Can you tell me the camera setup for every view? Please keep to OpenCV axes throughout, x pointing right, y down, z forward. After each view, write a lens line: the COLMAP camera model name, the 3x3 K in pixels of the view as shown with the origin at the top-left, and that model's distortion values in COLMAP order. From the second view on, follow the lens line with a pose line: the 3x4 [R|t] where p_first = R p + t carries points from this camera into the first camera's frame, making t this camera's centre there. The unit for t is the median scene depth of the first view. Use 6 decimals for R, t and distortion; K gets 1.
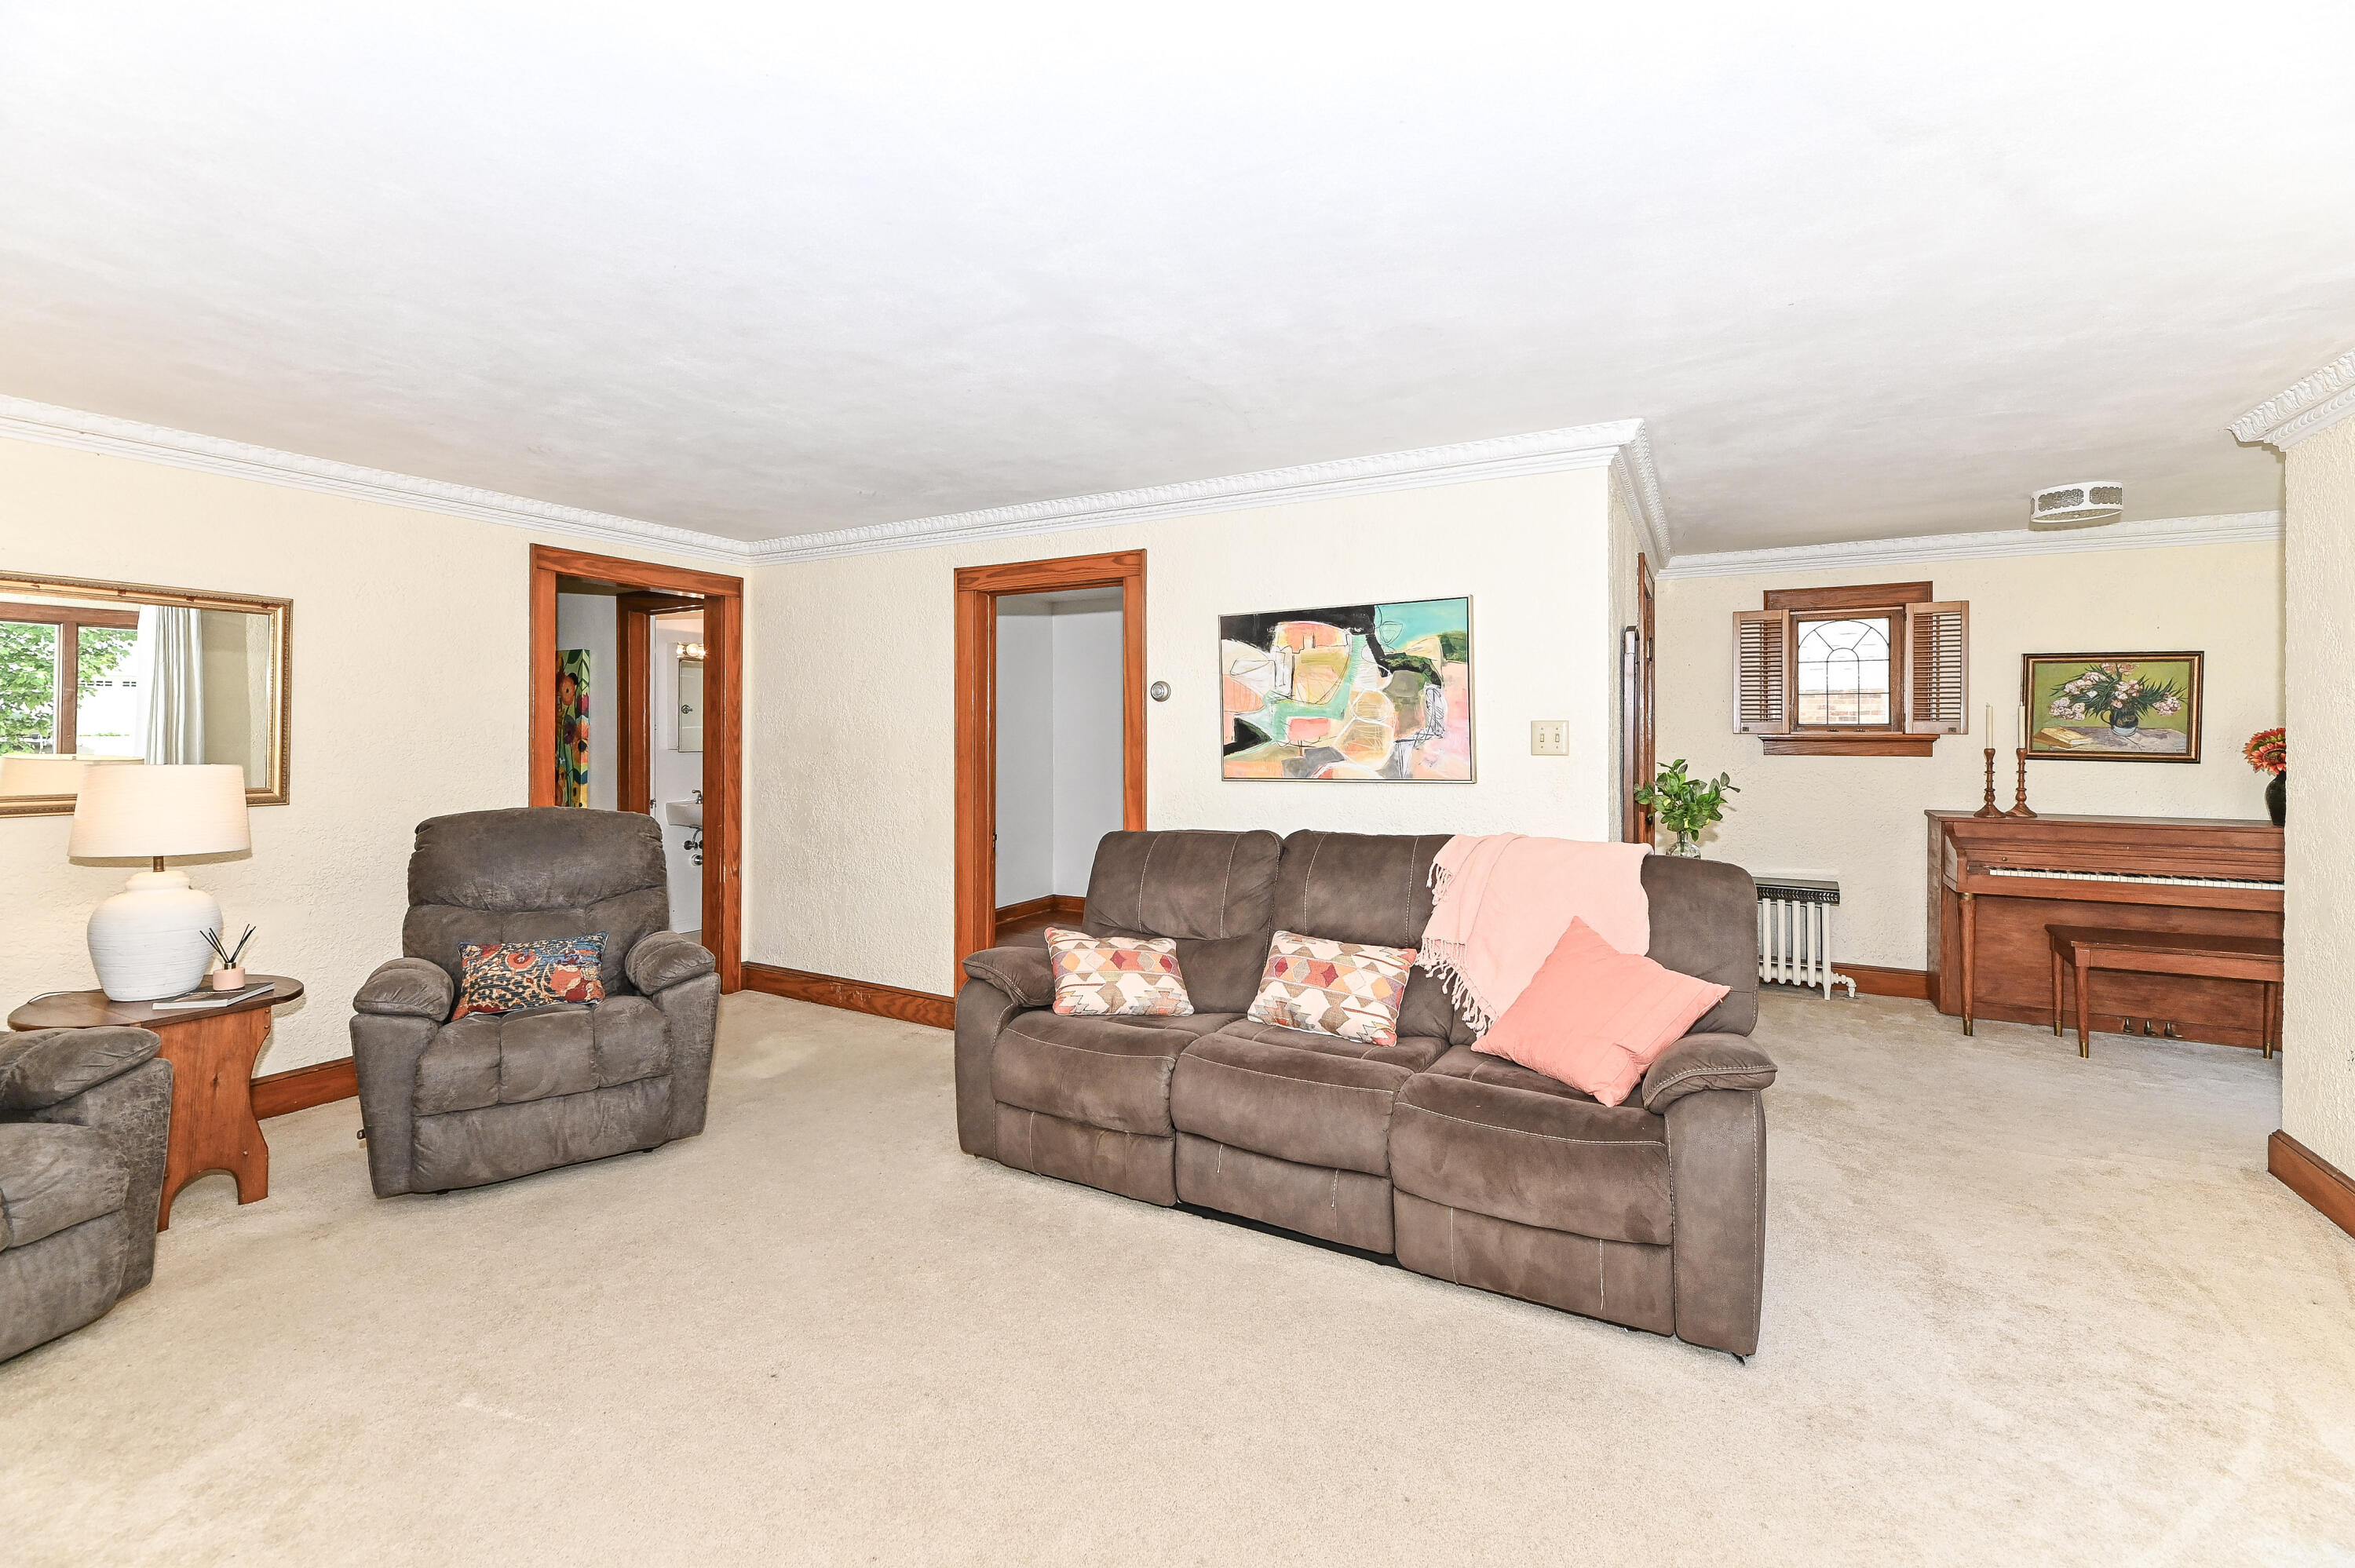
lens RADIAL K [[974.5, 0, 1174.5], [0, 974.5, 739.5], [0, 0, 1]] dist [0.000174, -0.003344]
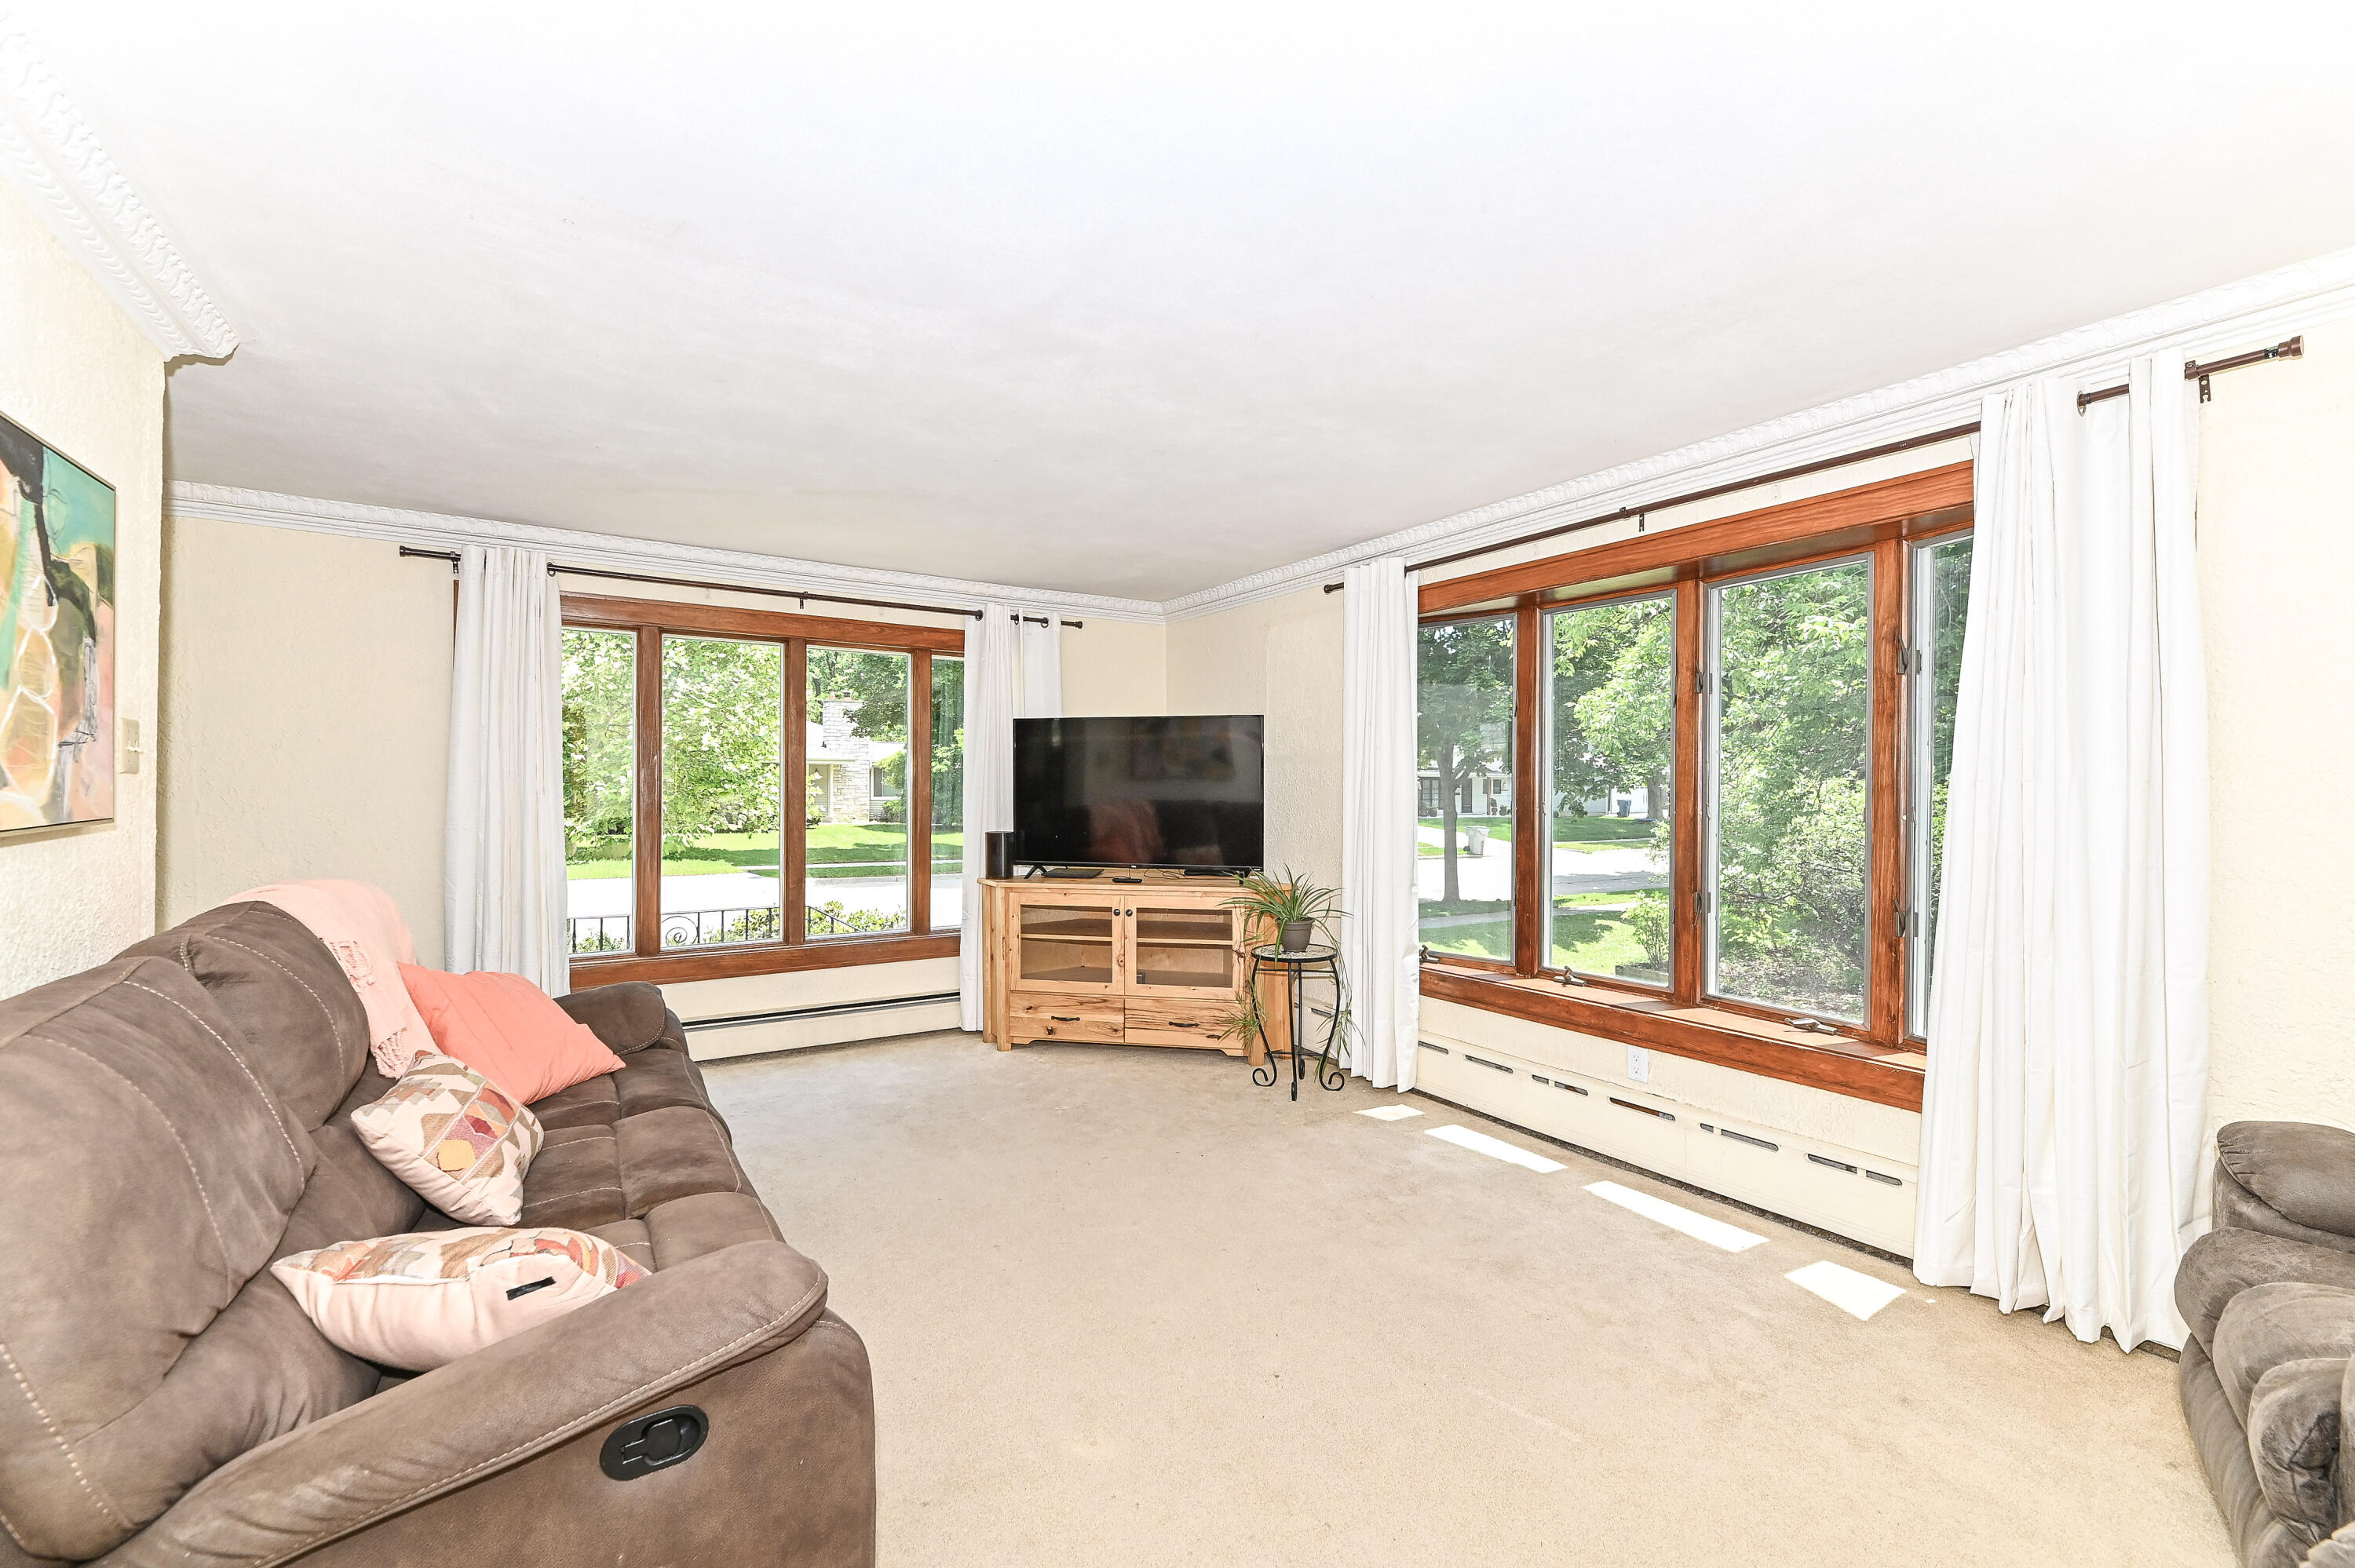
lens RADIAL K [[993.0, 0, 1177.5], [0, 993.0, 784.0], [0, 0, 1]] dist [0.000752, -0.000188]
pose [[-0.875898, -0.003103, 0.482485, -0.478424], [-0.003472, 0.999994, 0.000127, 0.018770], [-0.482483, -0.001564, -0.875904, 1.135279]]
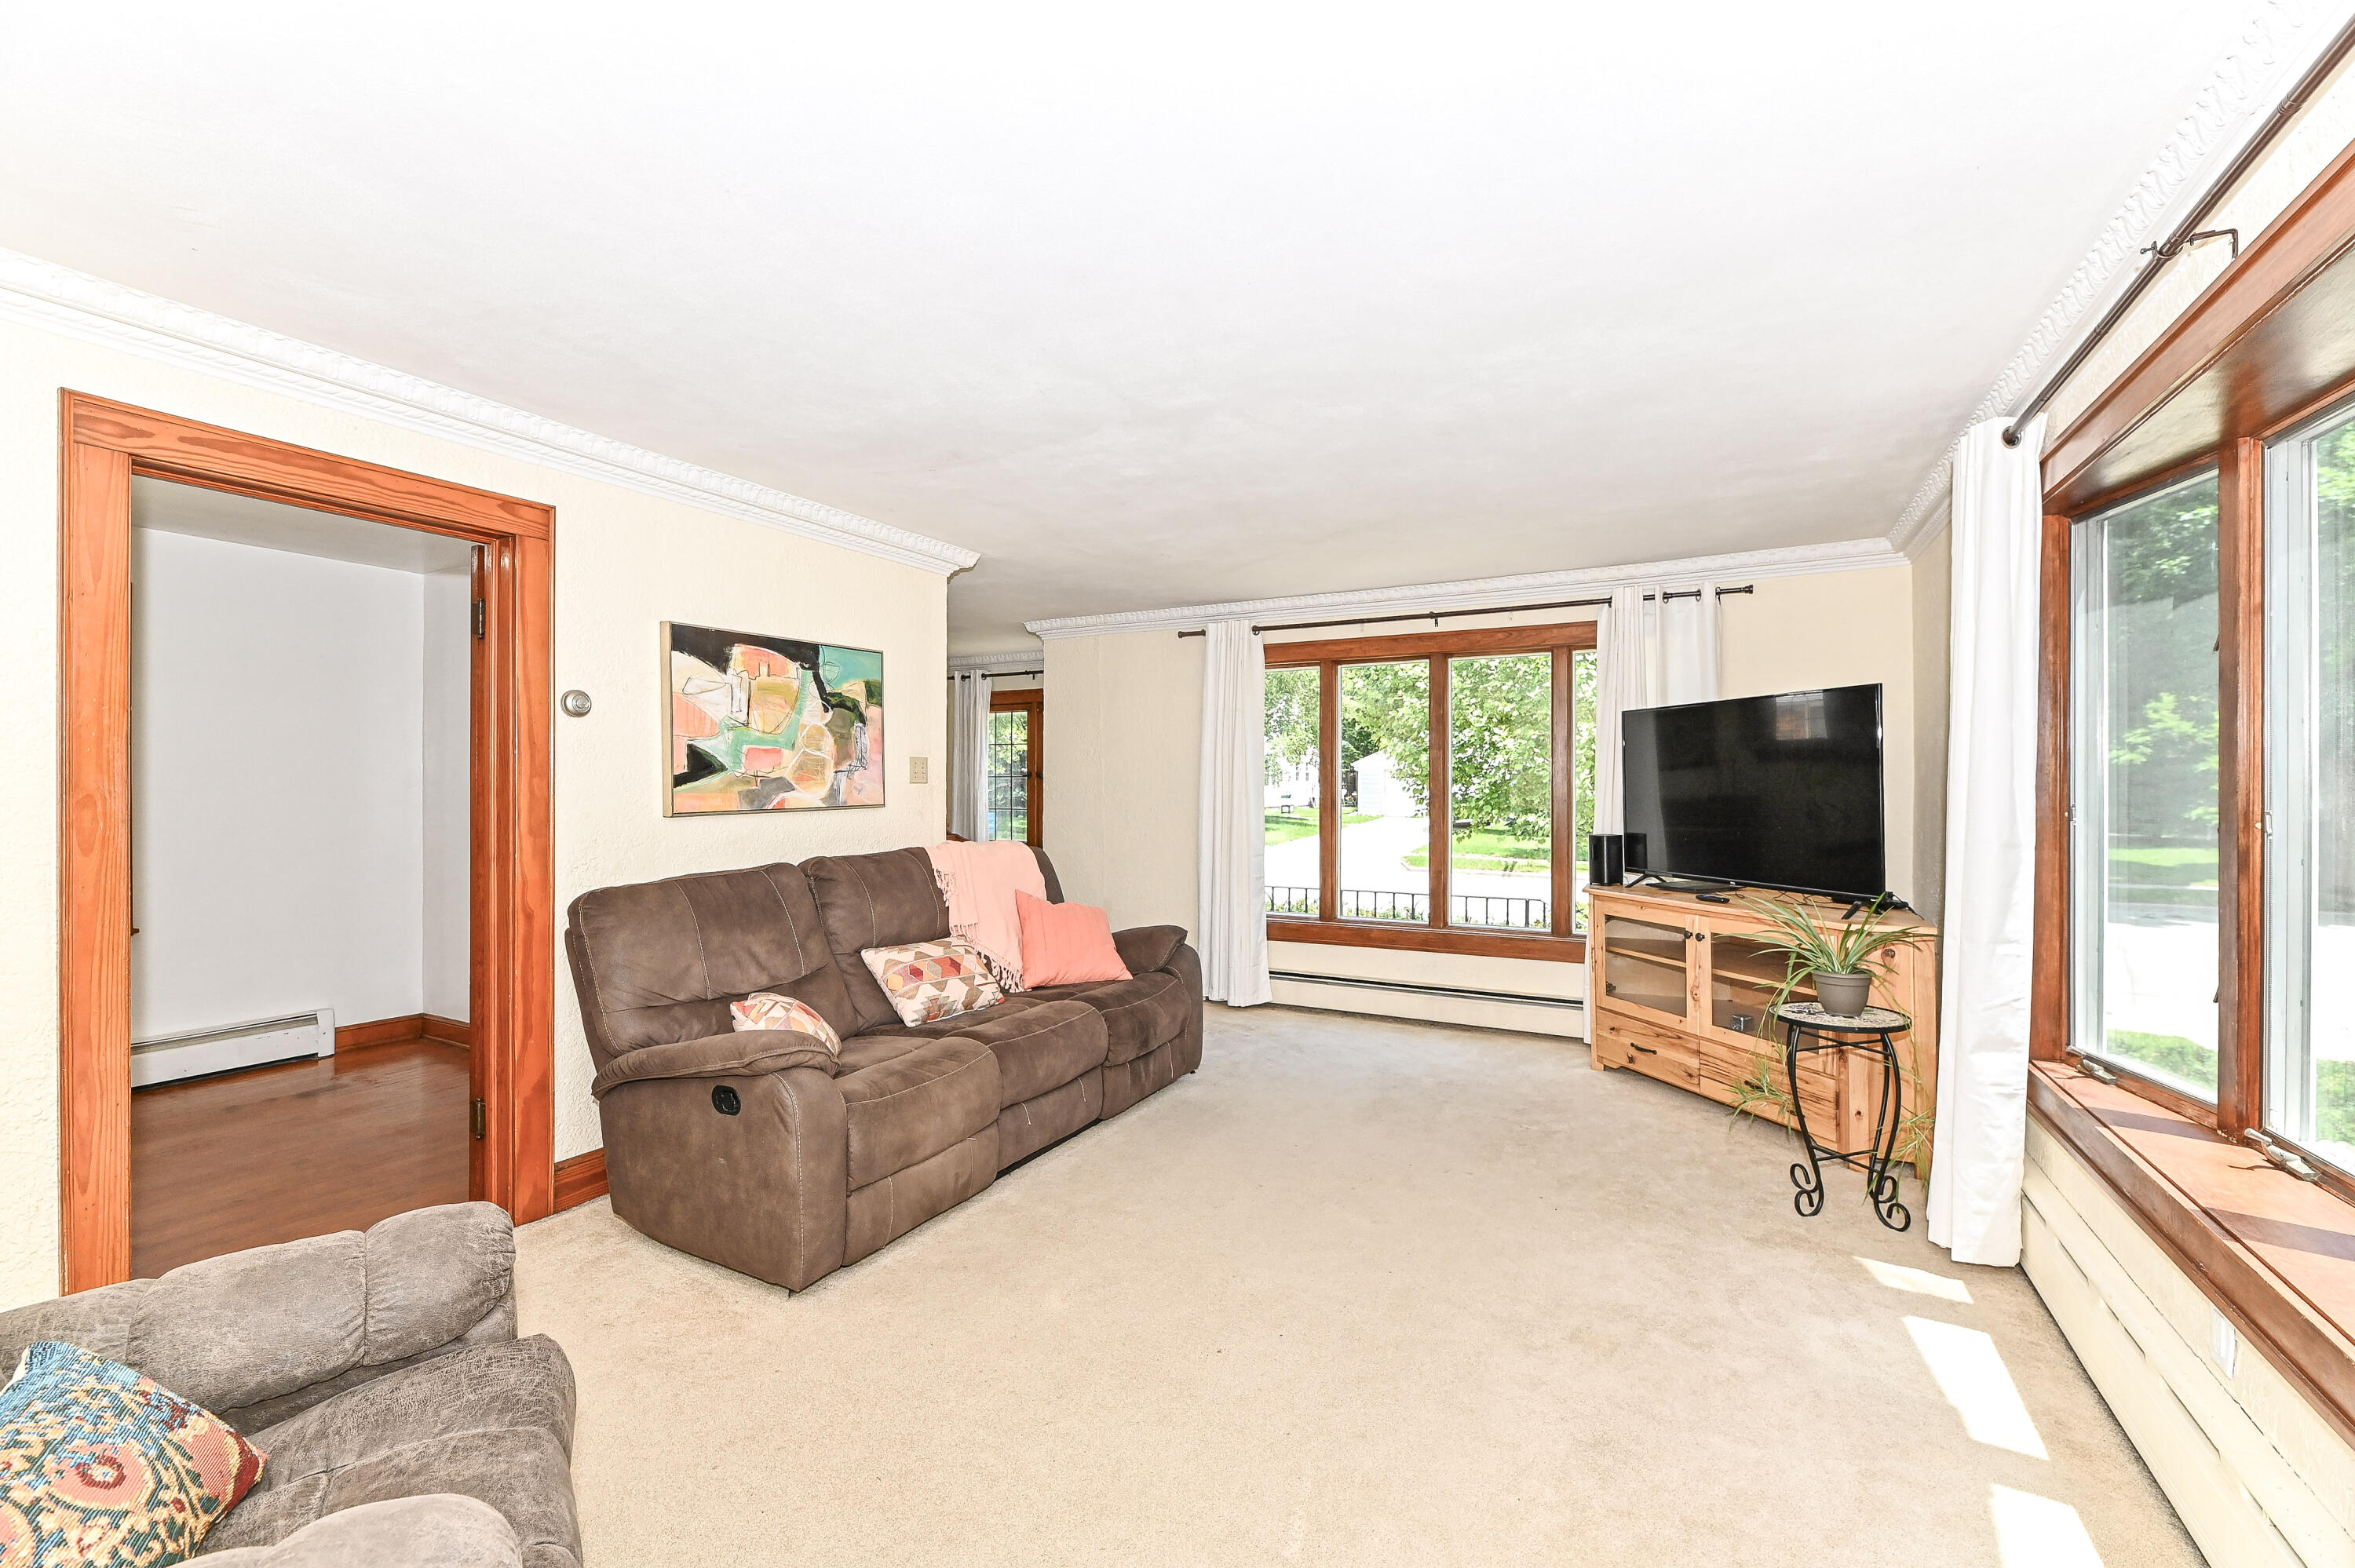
lens RADIAL K [[993.0, 0, 1177.5], [0, 993.0, 784.0], [0, 0, 1]] dist [0.000752, -0.000188]
pose [[0.000421, 0.000912, 0.999999, -0.873487], [0.006774, 0.999977, -0.000915, 0.018557], [-0.999977, 0.006775, 0.000415, 0.598315]]
